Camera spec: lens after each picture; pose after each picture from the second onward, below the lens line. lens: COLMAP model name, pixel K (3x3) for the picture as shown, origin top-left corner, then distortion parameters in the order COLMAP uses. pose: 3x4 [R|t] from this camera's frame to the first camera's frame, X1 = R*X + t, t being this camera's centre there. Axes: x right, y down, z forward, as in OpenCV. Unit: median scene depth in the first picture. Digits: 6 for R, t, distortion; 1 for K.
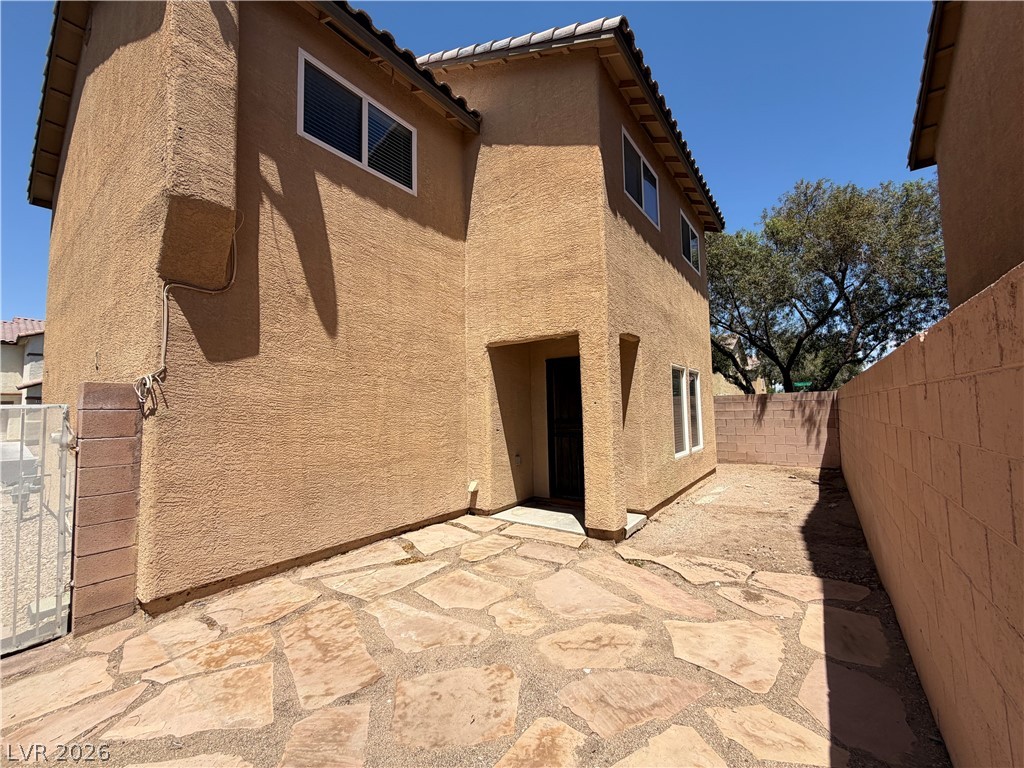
lens RADIAL K [[407.2, 0, 509.0], [0, 407.2, 386.2], [0, 0, 1]] dist [0.000882, 0.000837]
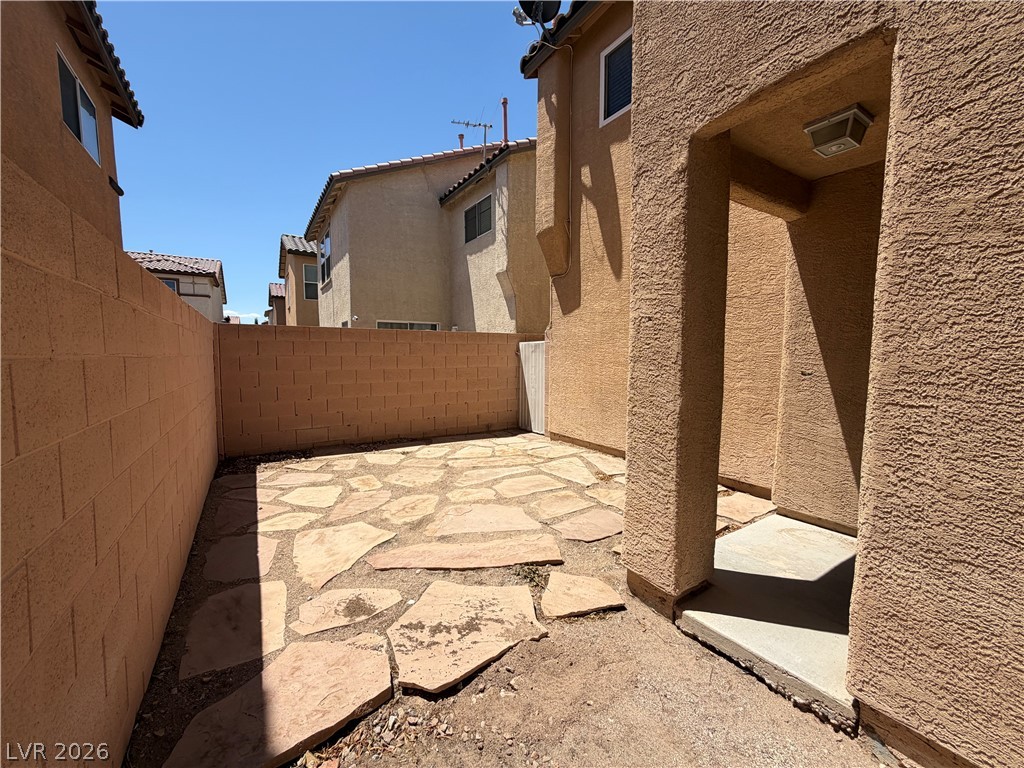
lens RADIAL K [[407.2, 0, 509.0], [0, 407.2, 386.2], [0, 0, 1]] dist [0.000882, 0.000837]
pose [[-0.357246, 0.093637, -0.929305, 1.053529], [0.066210, 0.994998, 0.074803, 0.100051], [0.931661, -0.034806, -0.361659, 1.423661]]
